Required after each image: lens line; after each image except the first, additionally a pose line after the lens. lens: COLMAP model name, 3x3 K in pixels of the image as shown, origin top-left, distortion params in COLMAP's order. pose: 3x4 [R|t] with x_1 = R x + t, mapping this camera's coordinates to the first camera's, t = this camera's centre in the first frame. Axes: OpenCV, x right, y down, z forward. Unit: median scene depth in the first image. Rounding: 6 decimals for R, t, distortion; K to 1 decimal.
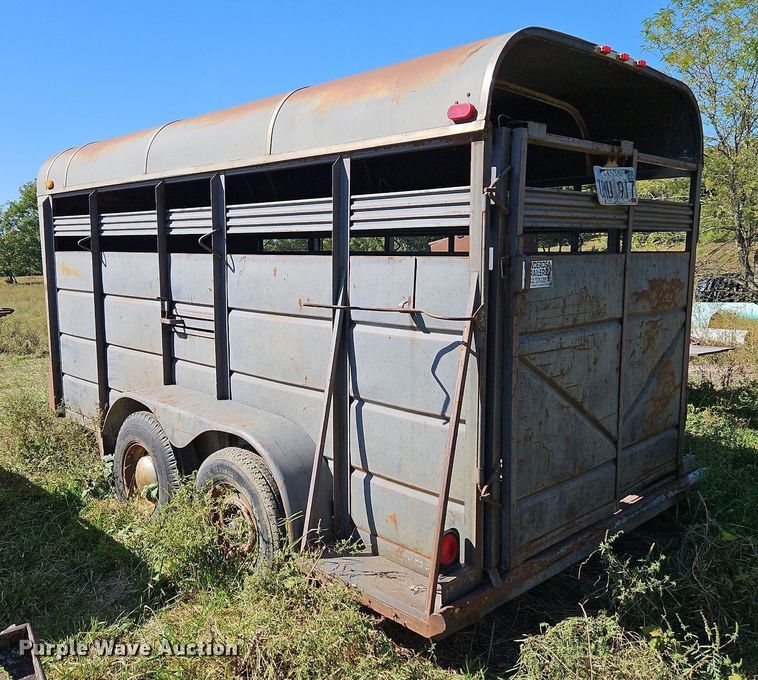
lens RADIAL K [[680.2, 0, 376.2], [0, 680.2, 344.6], [0, 0, 1]] dist [0.074535, 0.000452]
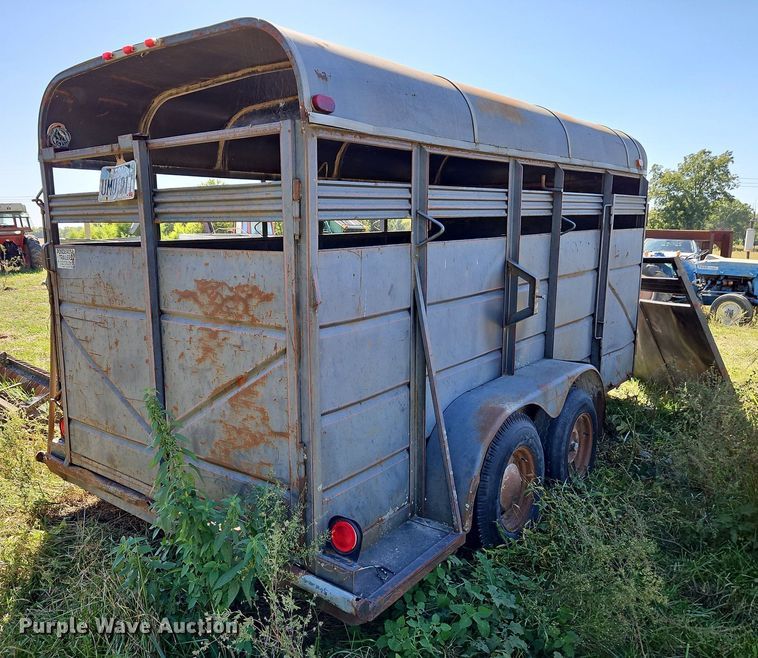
lens RADIAL K [[616.9, 0, 371.8], [0, 616.9, 333.4], [0, 0, 1]] dist [0.069941, -0.000193]
pose [[0.135009, 0.176311, -0.975032, 0.868211], [-0.130084, 0.978678, 0.158959, -0.130814], [0.982268, 0.105375, 0.155066, 0.794436]]
